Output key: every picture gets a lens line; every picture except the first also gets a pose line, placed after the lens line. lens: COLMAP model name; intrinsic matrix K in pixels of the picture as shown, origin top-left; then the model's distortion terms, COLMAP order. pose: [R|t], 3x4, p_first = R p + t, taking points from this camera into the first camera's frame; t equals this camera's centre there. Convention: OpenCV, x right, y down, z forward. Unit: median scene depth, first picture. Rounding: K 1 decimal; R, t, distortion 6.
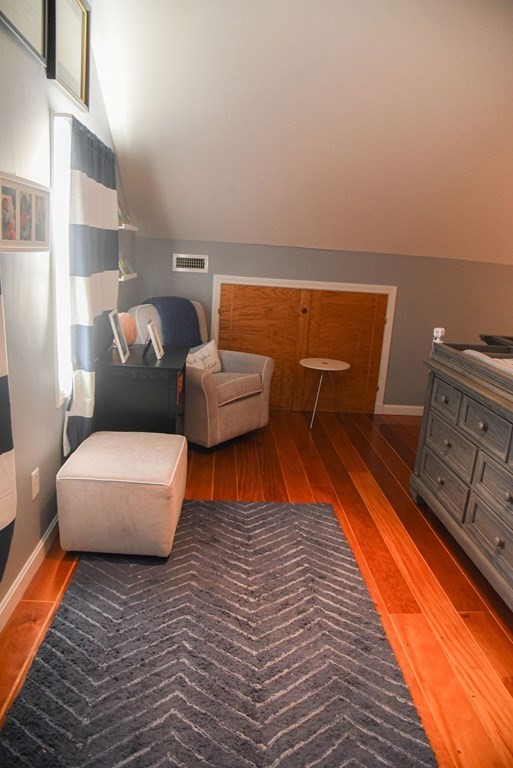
lens RADIAL K [[515.4, 0, 257.2], [0, 515.4, 378.2], [0, 0, 1]] dist [-0.123159, 0.064030]
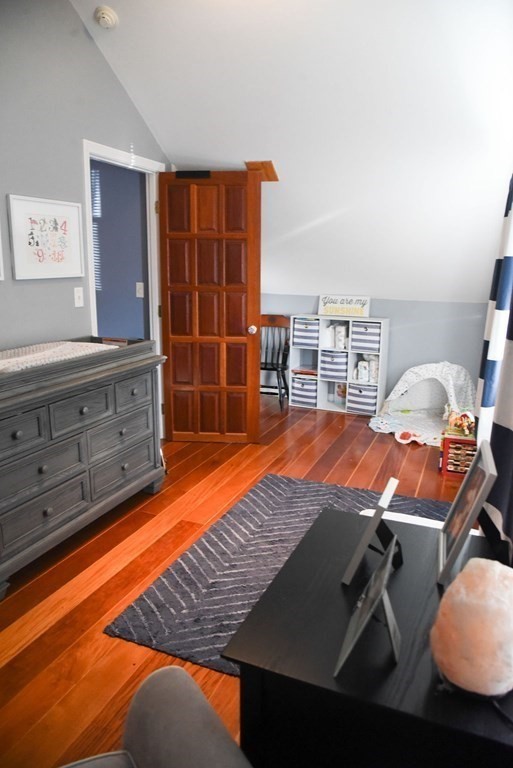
lens RADIAL K [[515.4, 0, 257.2], [0, 515.4, 378.2], [0, 0, 1]] dist [-0.123159, 0.064030]
pose [[-0.894906, -0.168032, 0.413411, -0.327204], [0.037589, 0.894725, 0.445033, -0.437722], [-0.444669, 0.413802, -0.794379, 1.656211]]
